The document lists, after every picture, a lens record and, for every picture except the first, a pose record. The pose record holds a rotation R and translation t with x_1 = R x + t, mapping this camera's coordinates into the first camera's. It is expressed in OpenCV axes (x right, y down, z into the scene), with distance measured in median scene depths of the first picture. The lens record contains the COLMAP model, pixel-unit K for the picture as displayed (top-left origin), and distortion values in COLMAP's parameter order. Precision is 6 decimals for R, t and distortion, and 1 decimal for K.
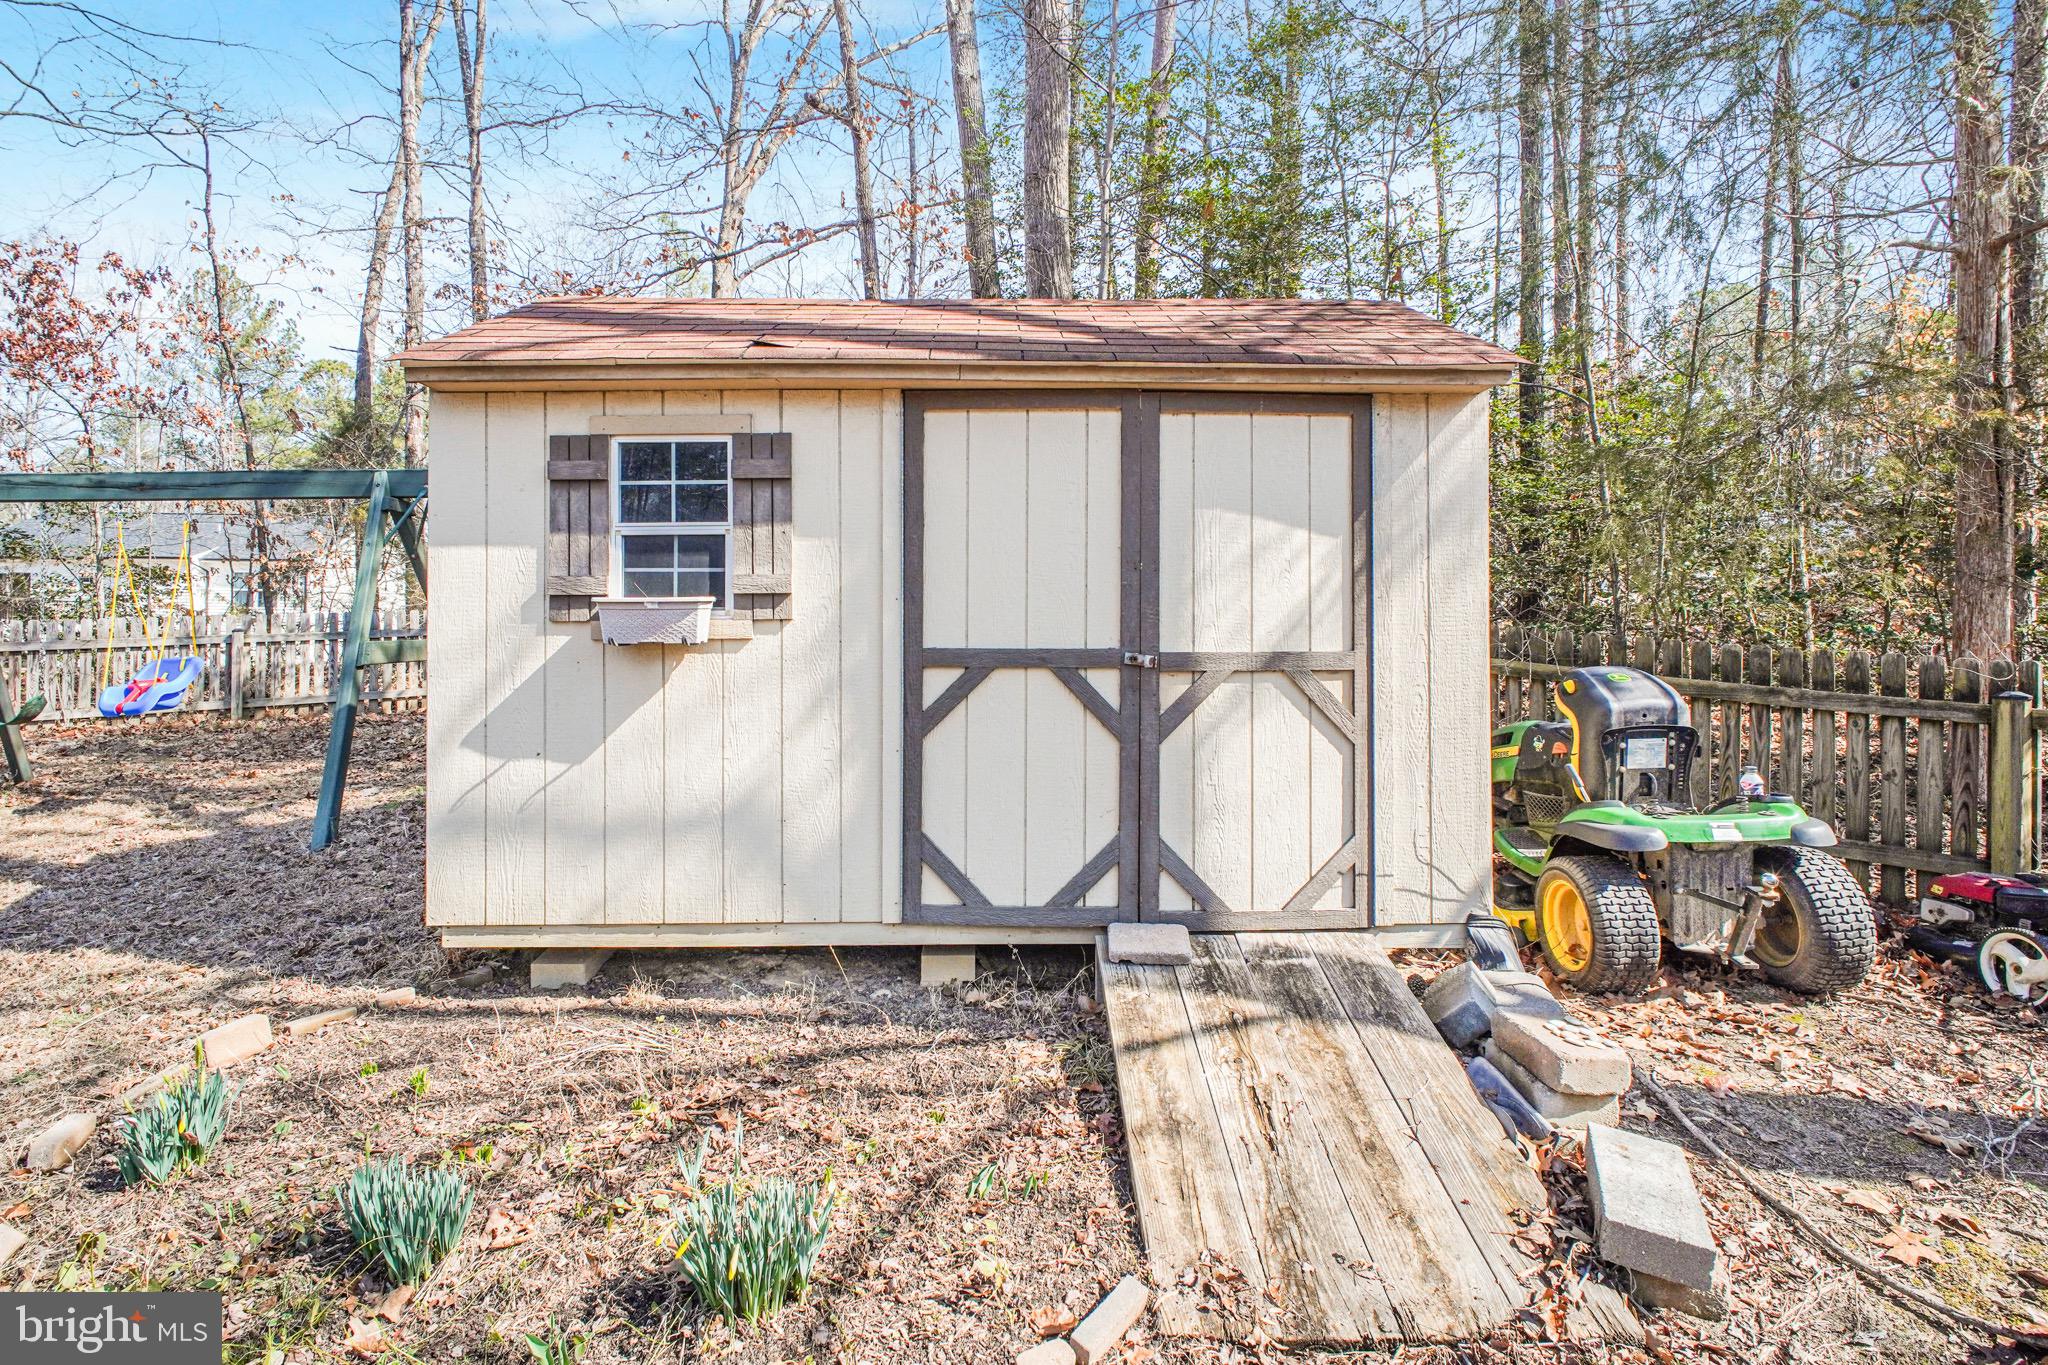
lens RADIAL K [[992.7, 0, 1026.8], [0, 992.7, 615.1], [0, 0, 1]] dist [-0.011220, -0.000578]
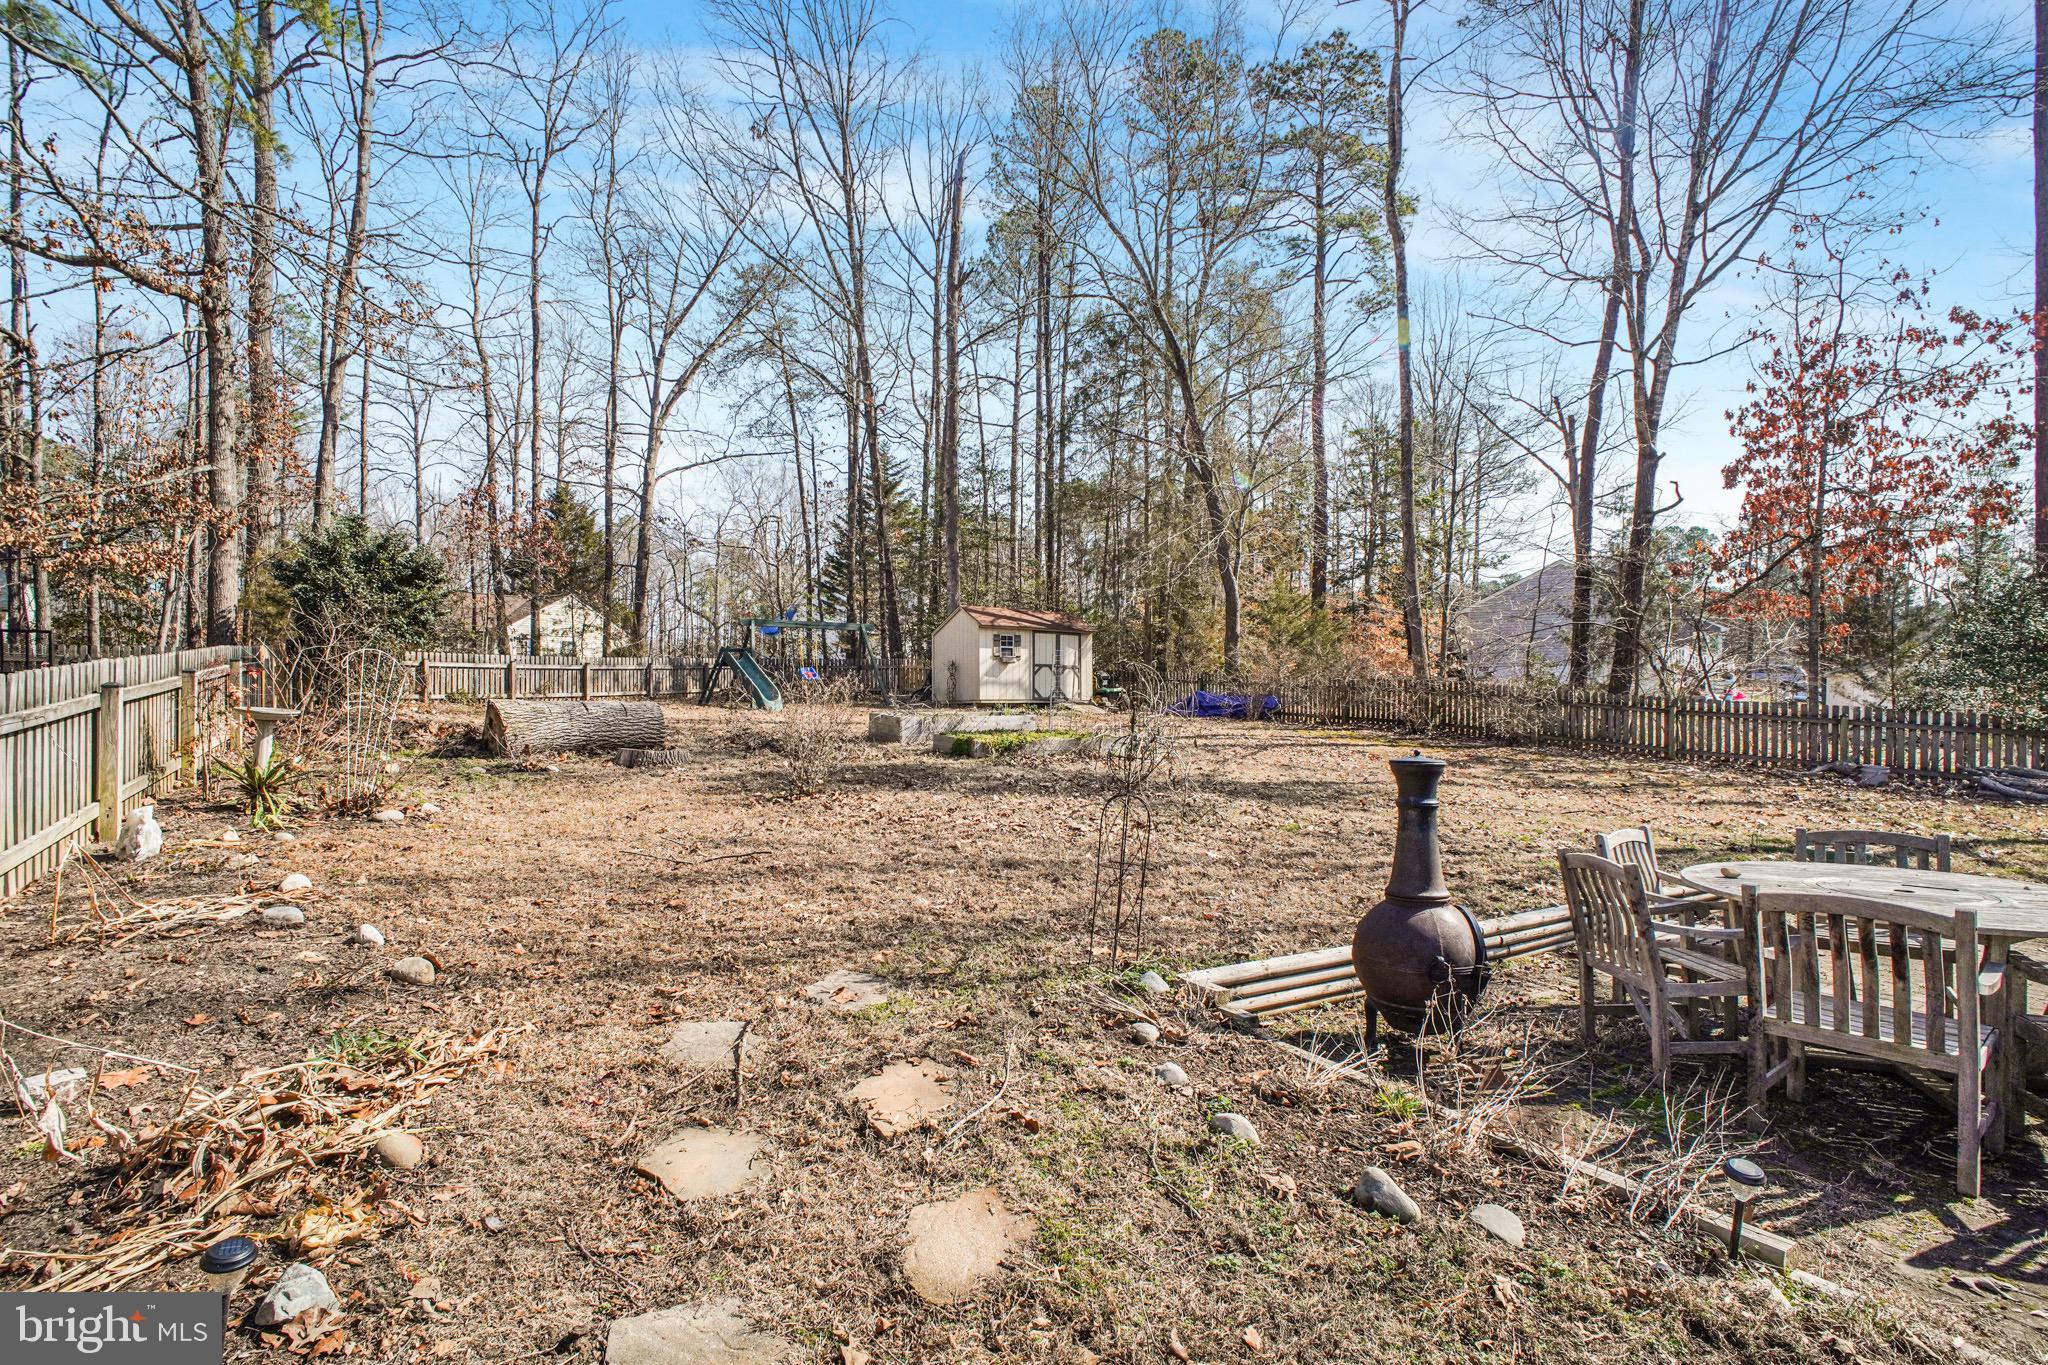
lens RADIAL K [[961.1, 0, 976.9], [0, 961.1, 691.8], [0, 0, 1]] dist [0.011043, -0.000402]
pose [[0.849096, 0.009819, 0.528148, -3.771437], [-0.010225, 0.999945, -0.002151, 0.232124], [-0.528140, -0.003574, 0.849150, -4.346020]]
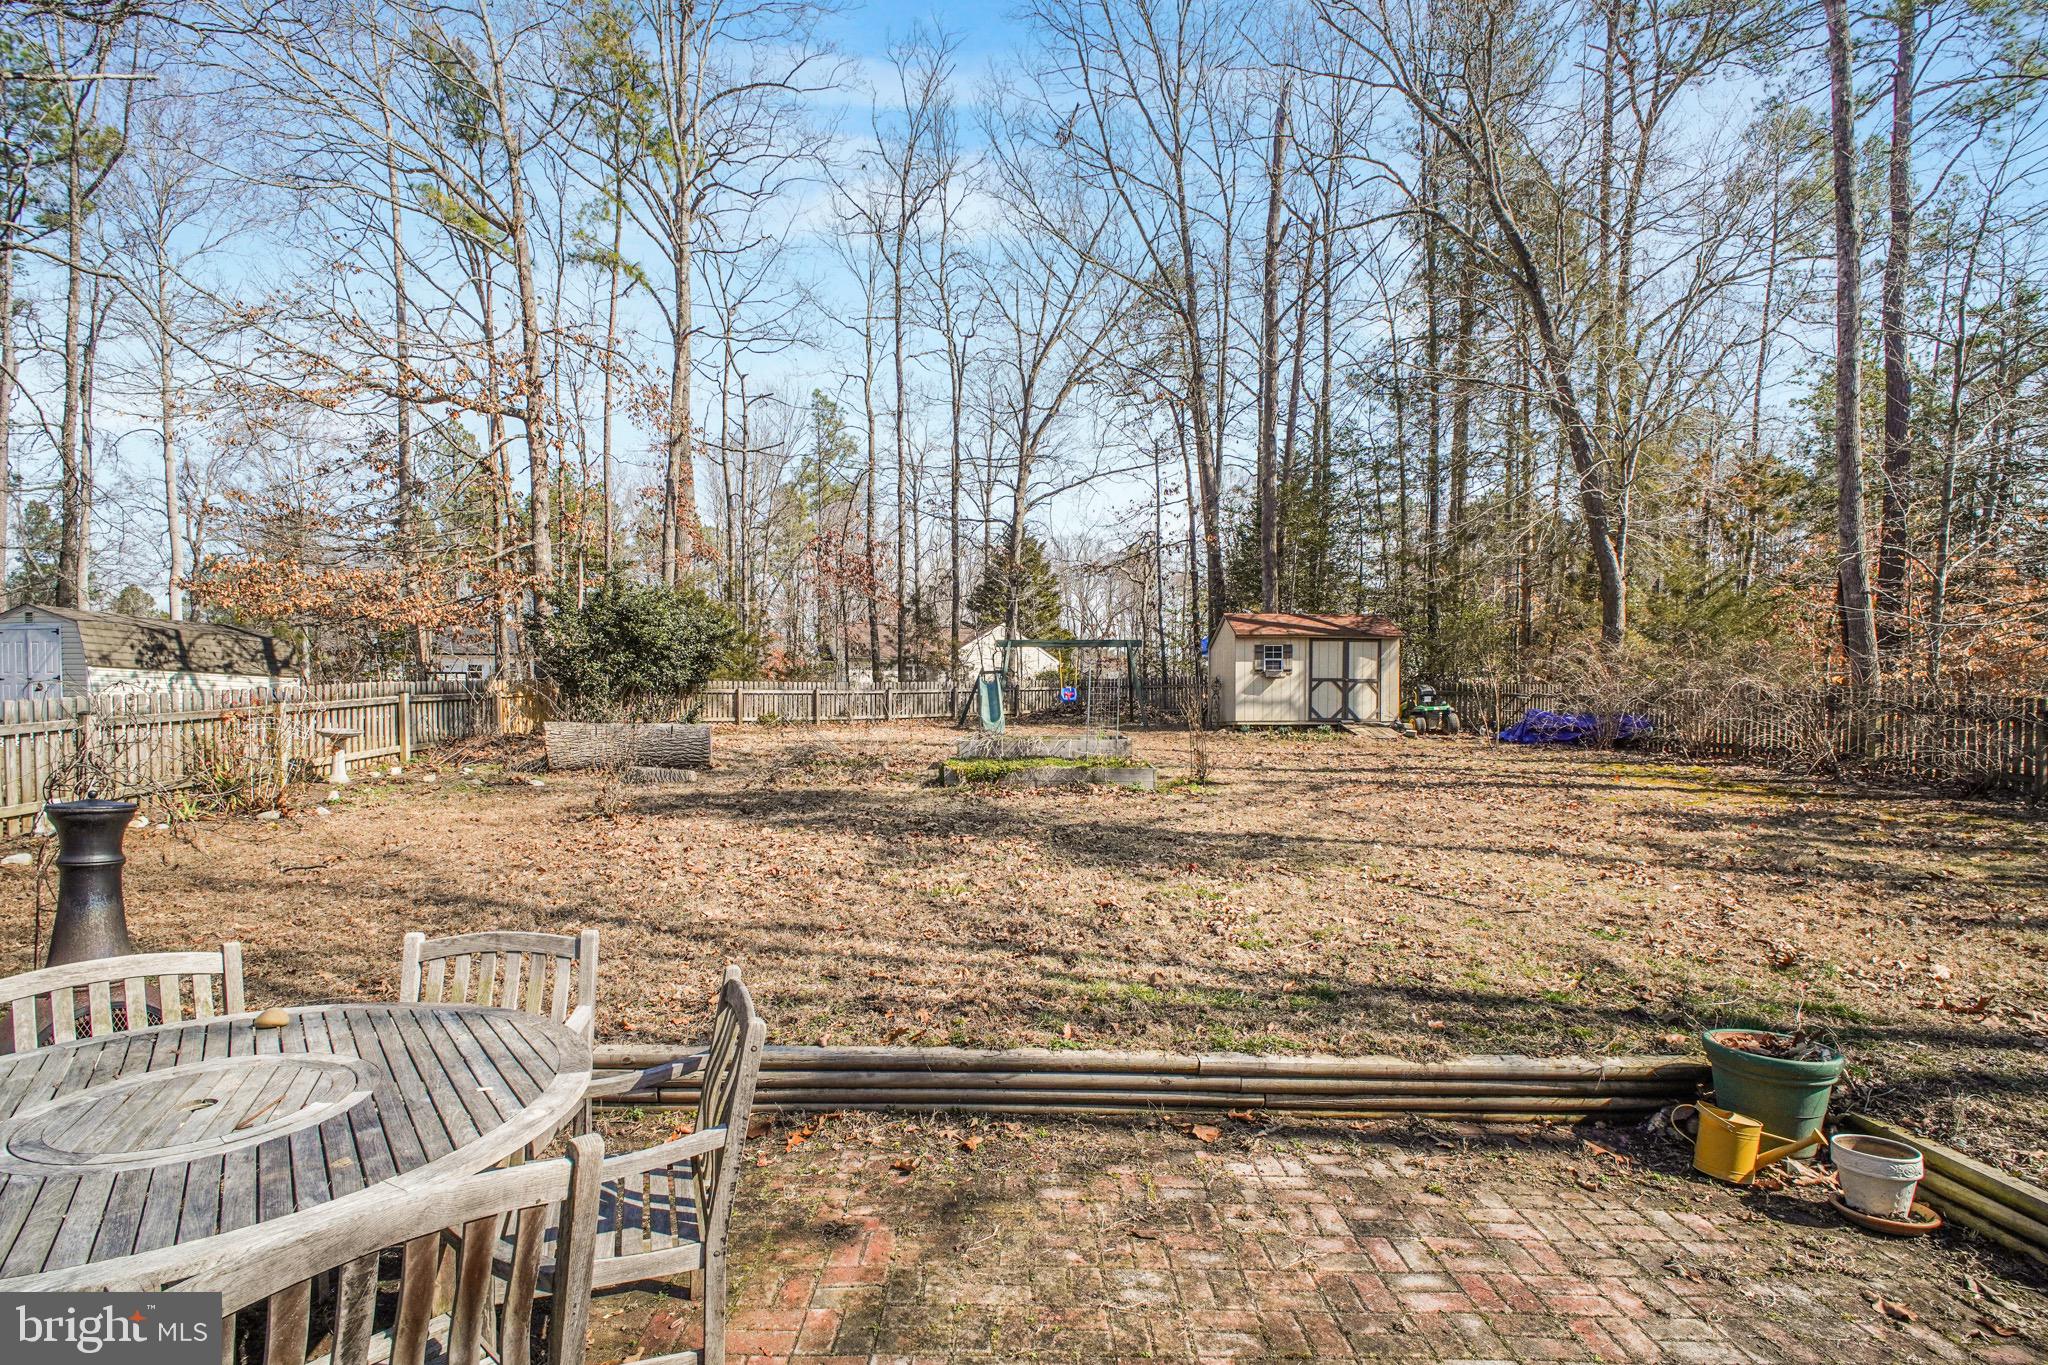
lens RADIAL K [[963.3, 0, 1020.7], [0, 963.3, 748.2], [0, 0, 1]] dist [-0.002883, -0.000538]
pose [[0.999840, 0.003229, 0.017572, -1.802928], [-0.003890, 0.999282, 0.037679, 0.221749], [-0.017437, -0.037741, 0.999135, -4.481477]]
